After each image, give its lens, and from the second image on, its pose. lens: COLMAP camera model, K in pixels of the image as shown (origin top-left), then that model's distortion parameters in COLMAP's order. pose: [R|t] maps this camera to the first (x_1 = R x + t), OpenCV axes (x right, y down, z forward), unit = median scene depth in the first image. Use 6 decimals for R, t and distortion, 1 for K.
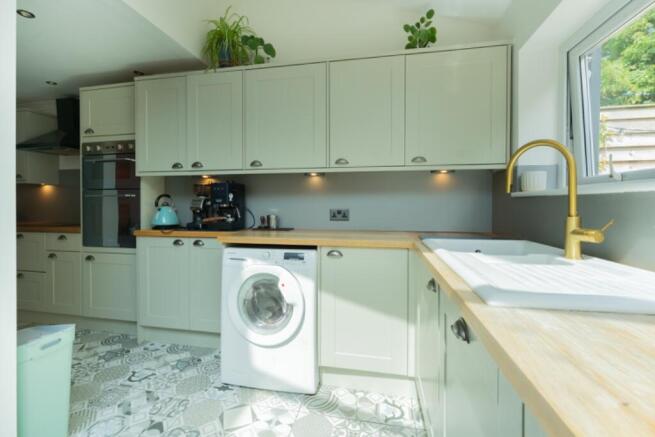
lens RADIAL K [[292.0, 0, 326.8], [0, 292.0, 206.2], [0, 0, 1]] dist [0.001380, -0.001340]
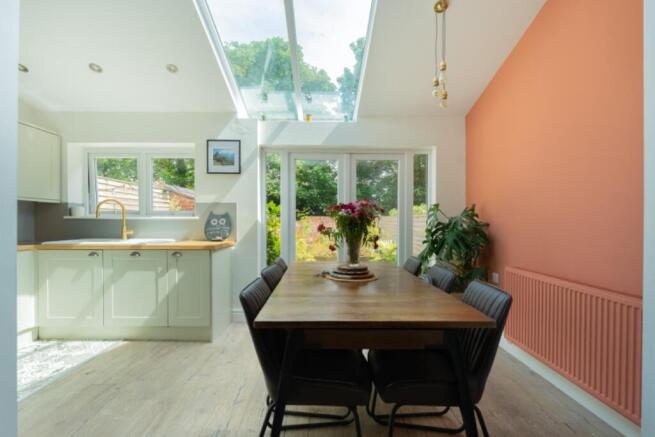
lens RADIAL K [[292.0, 0, 321.0], [0, 292.0, 228.0], [0, 0, 1]] dist [0.001380, -0.001340]
pose [[-0.180568, -0.019747, 0.983364, -1.325264], [0.005355, 0.999764, 0.021060, -0.001372], [-0.983548, 0.009069, -0.180420, -0.254757]]
